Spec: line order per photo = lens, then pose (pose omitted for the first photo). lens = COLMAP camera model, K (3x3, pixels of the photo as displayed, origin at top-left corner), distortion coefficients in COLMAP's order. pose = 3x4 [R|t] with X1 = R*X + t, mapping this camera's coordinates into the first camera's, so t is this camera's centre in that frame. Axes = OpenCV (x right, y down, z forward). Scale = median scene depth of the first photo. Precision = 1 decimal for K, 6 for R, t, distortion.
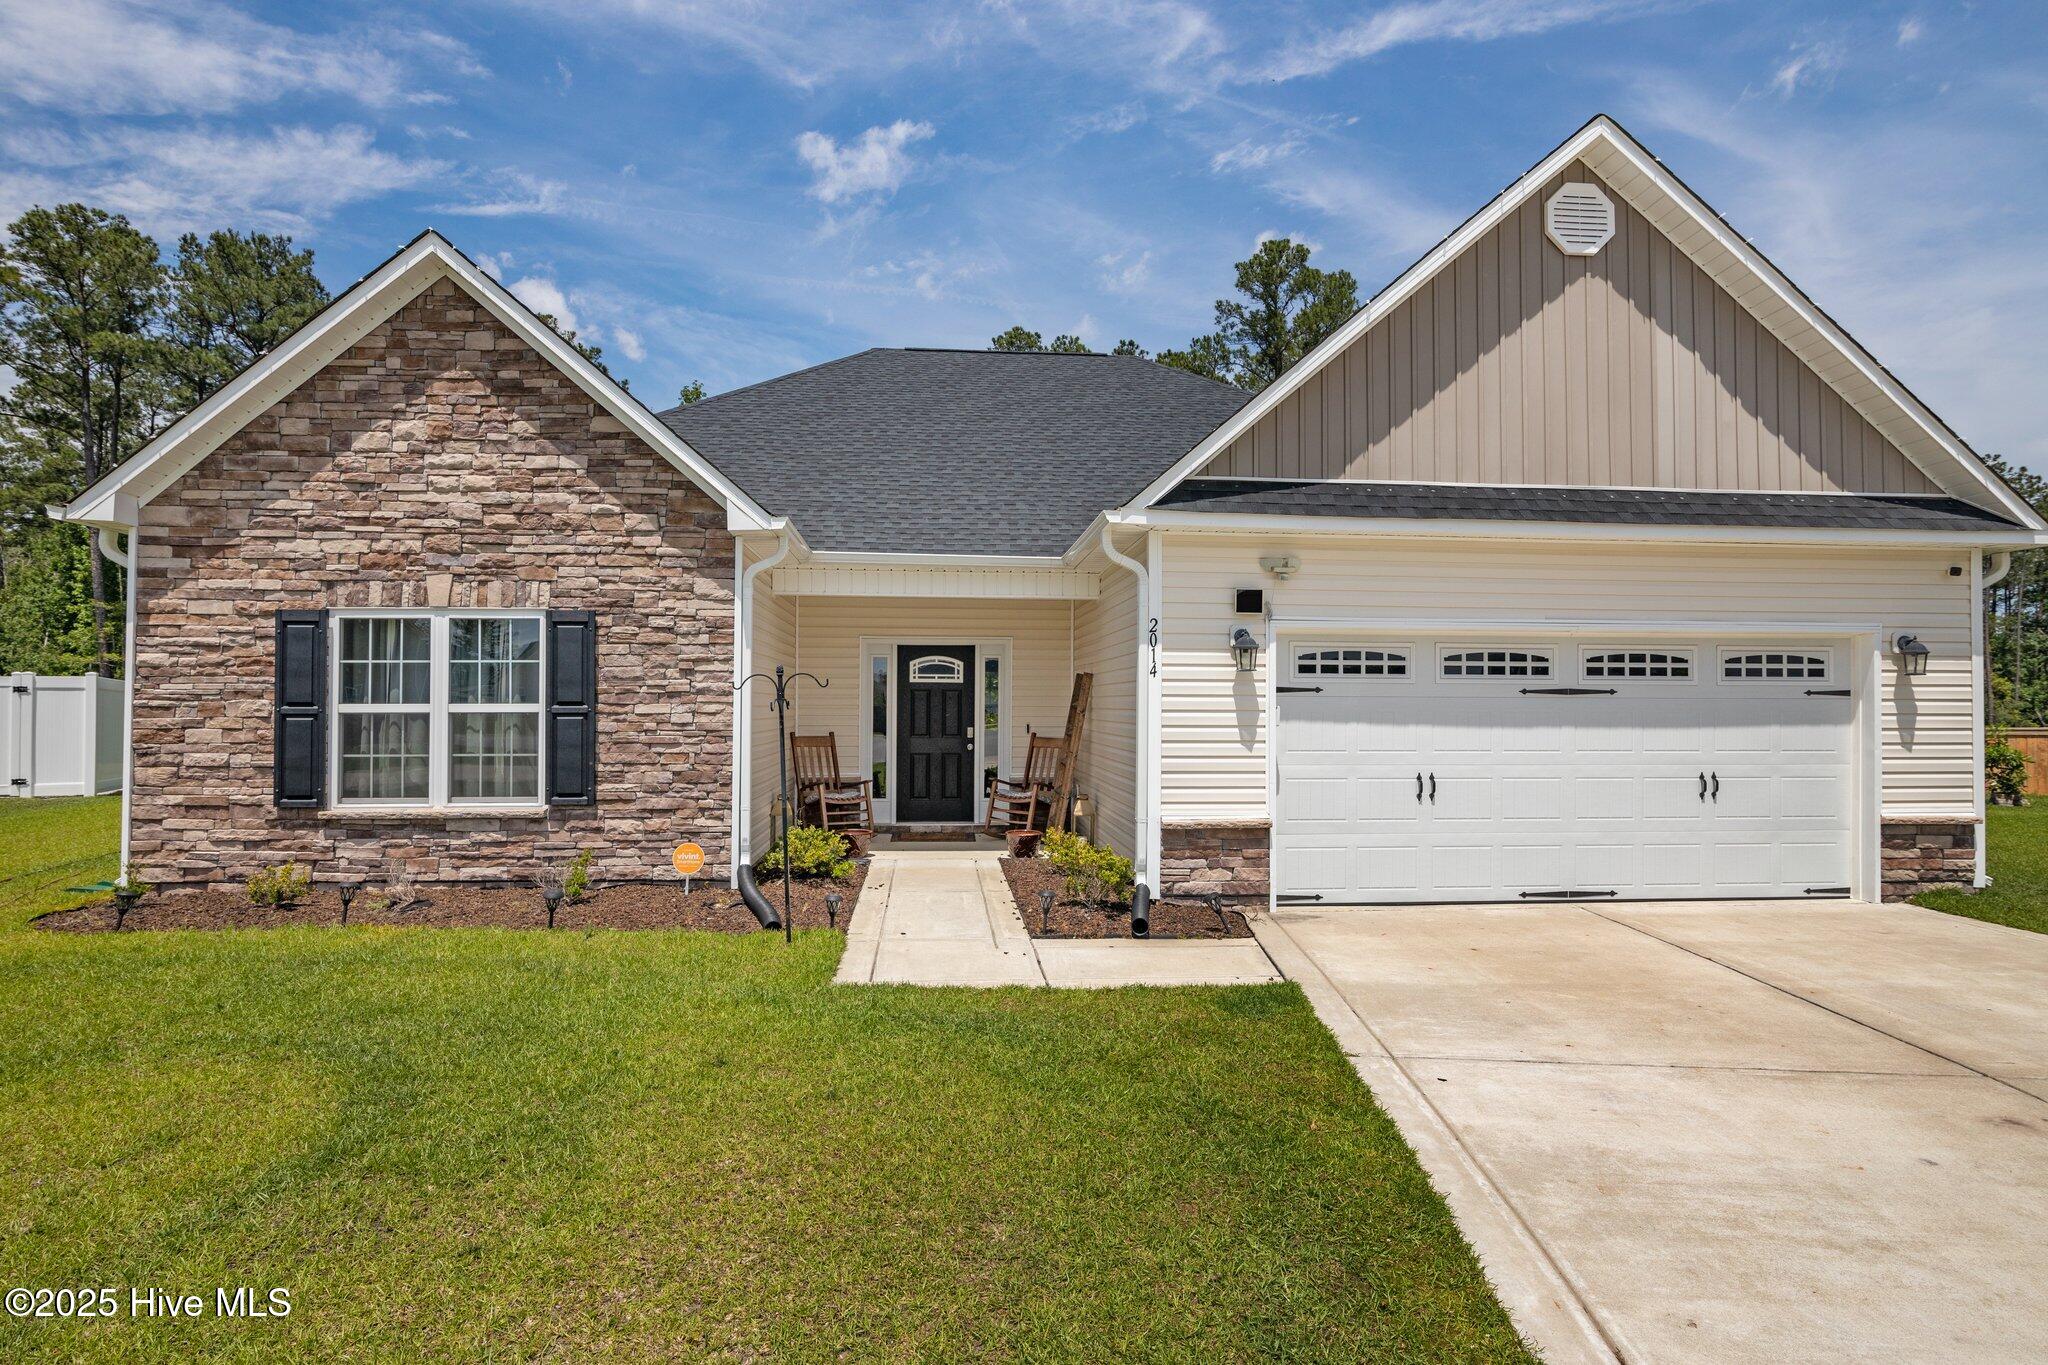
lens RADIAL K [[1052.9, 0, 1021.2], [0, 1052.9, 684.4], [0, 0, 1]] dist [-0.013293, 0.001770]
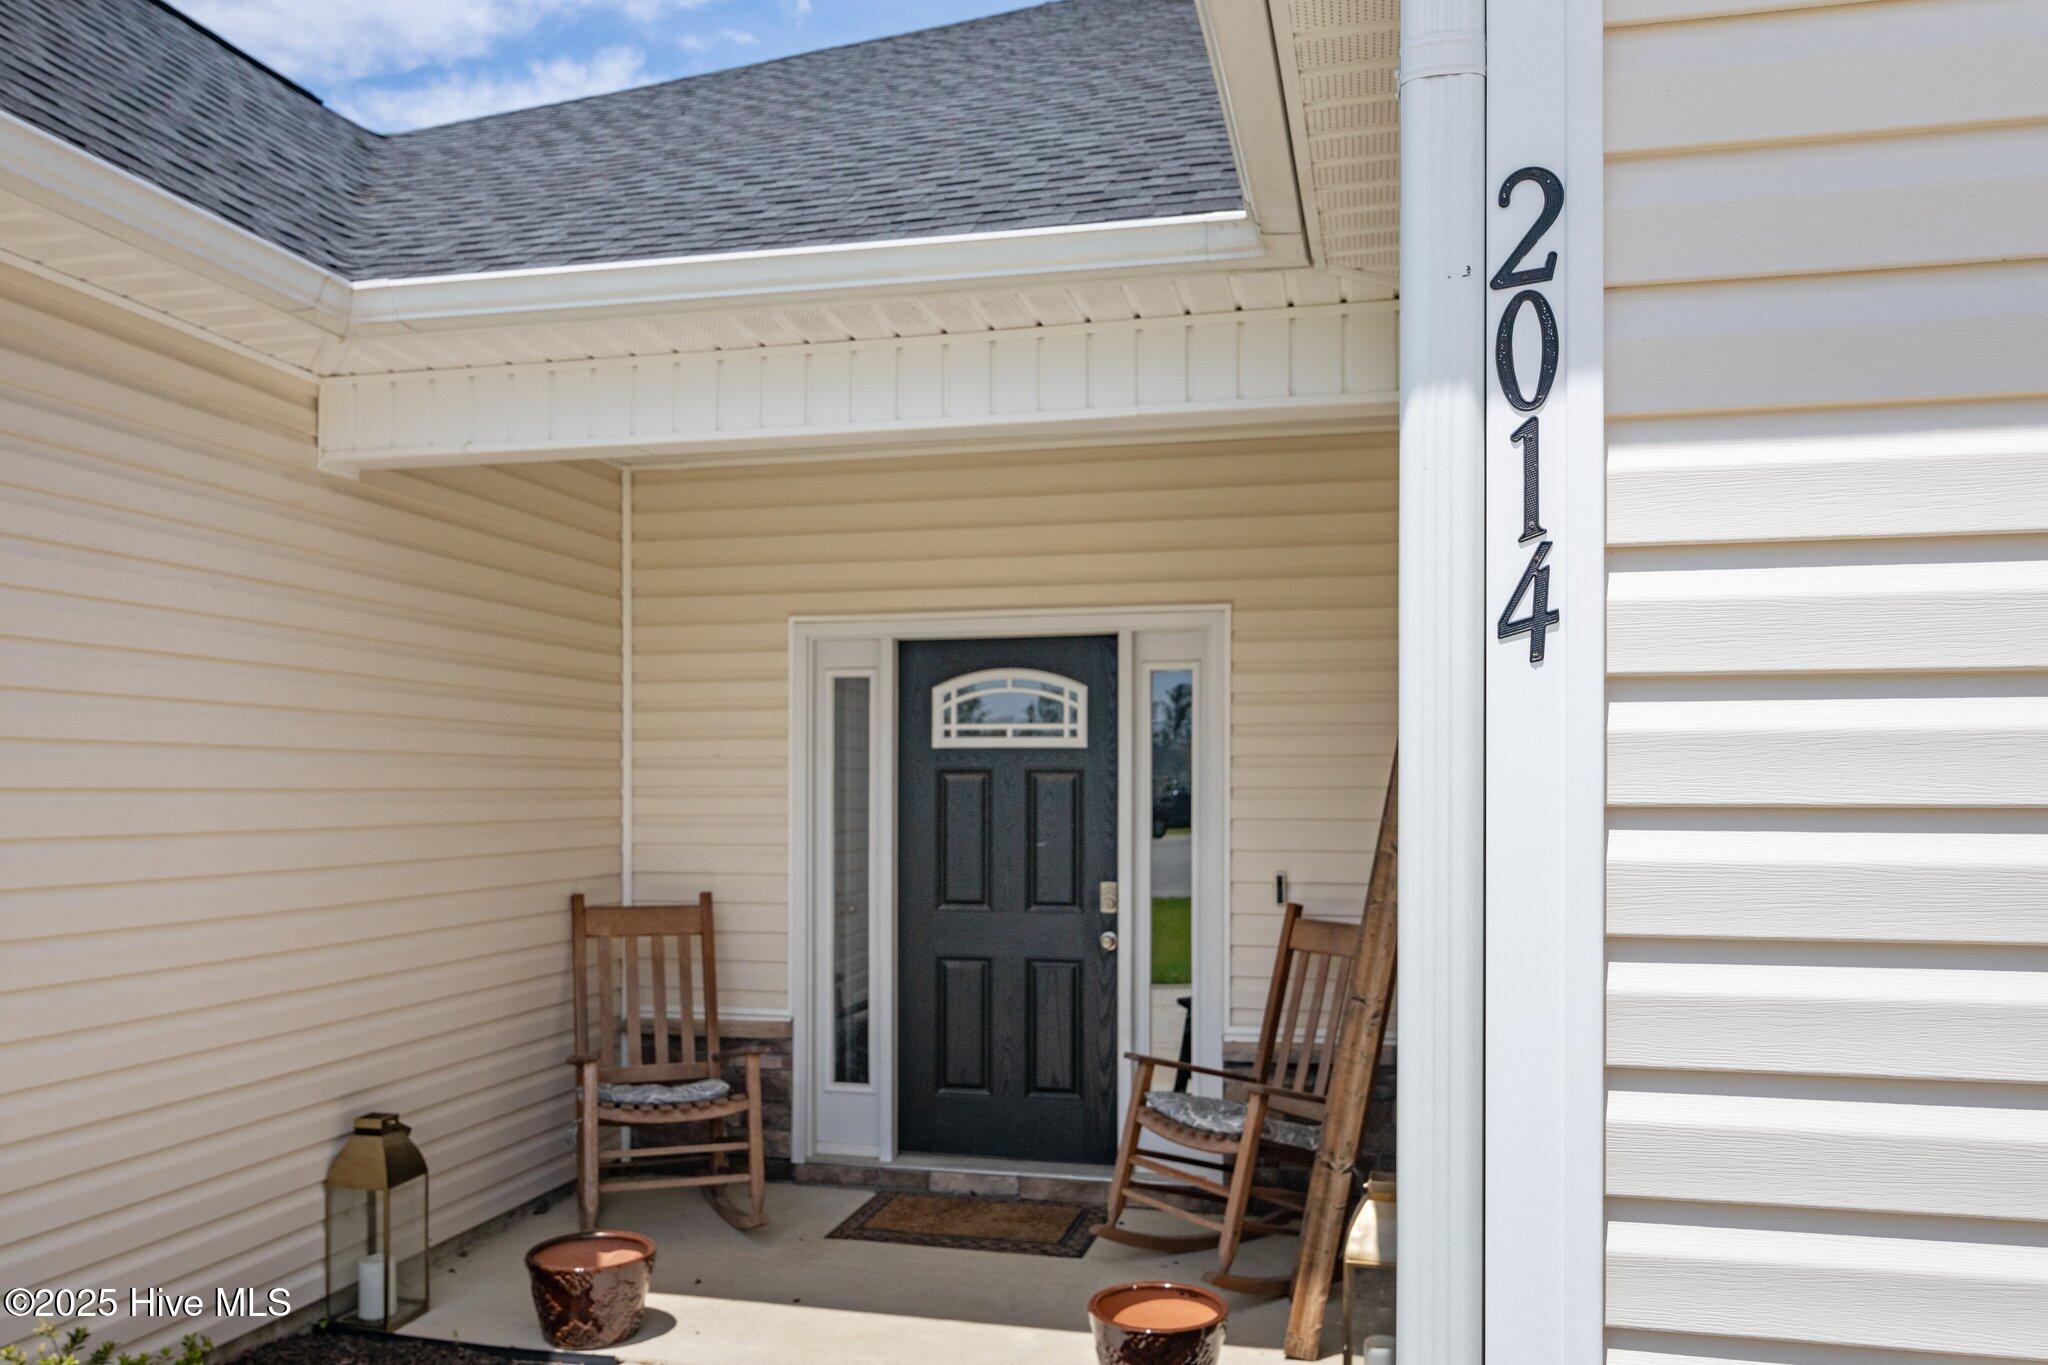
lens RADIAL K [[1567.2, 0, 1019.8], [0, 1567.2, 736.5], [0, 0, 1]] dist [-0.008030, -0.003154]
pose [[0.949996, -0.013256, -0.311979, 0.120522], [0.008068, 0.999807, -0.017913, 0.005541], [0.312156, 0.014501, 0.949920, 0.774963]]
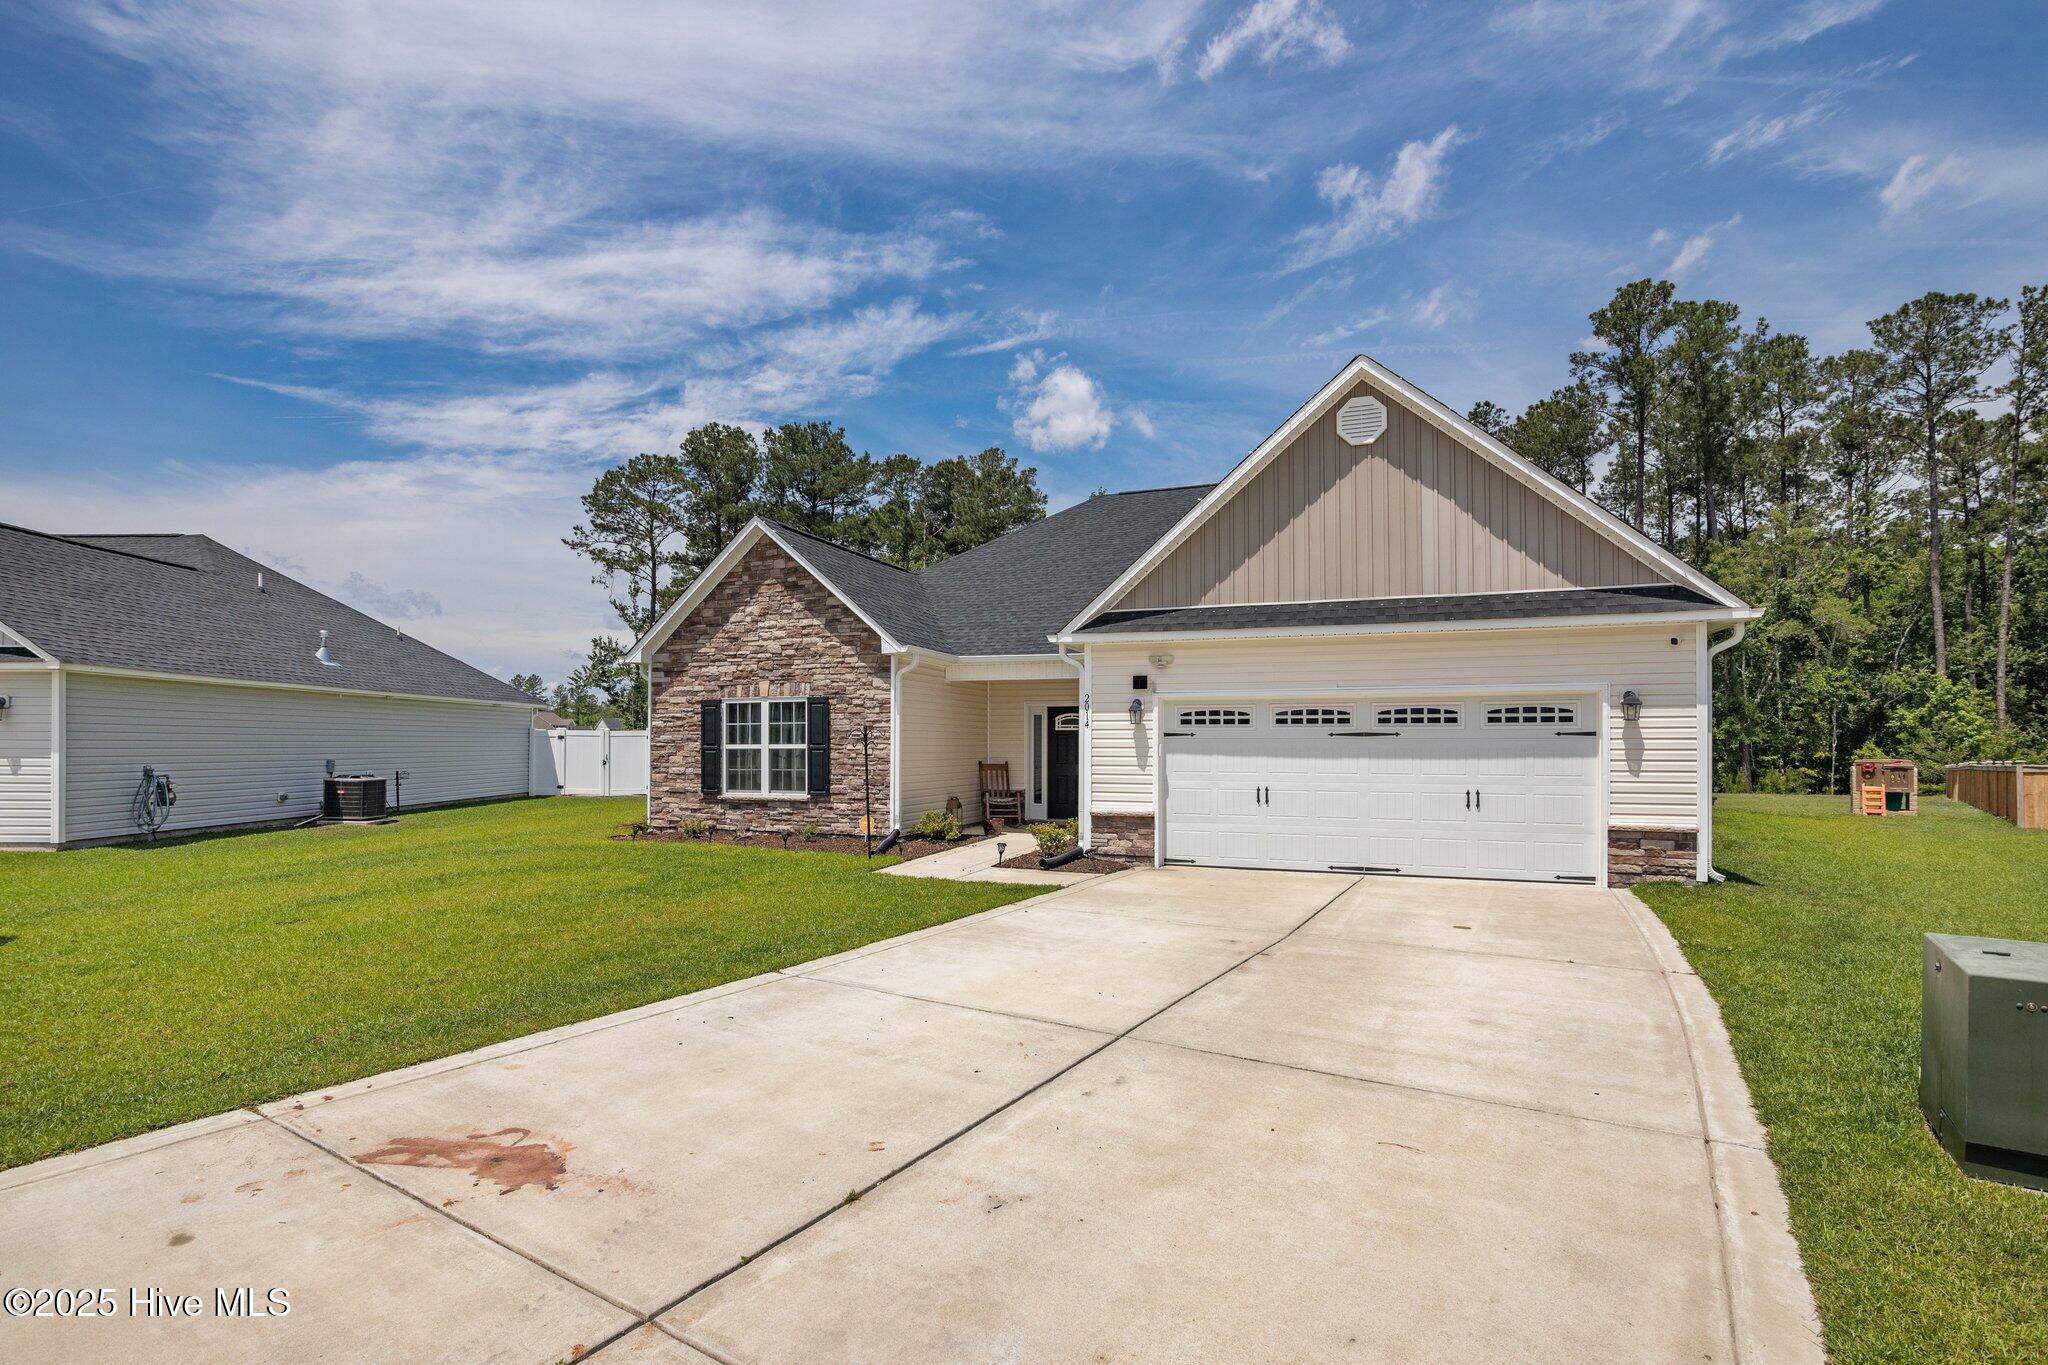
lens RADIAL K [[932.2, 0, 1029.5], [0, 932.2, 734.4], [0, 0, 1]] dist [-0.014173, 0.001222]
pose [[0.907852, -0.007017, -0.419231, 0.658809], [0.010365, 0.999930, 0.005708, -0.005743], [0.419162, -0.009528, 0.907862, -0.419636]]
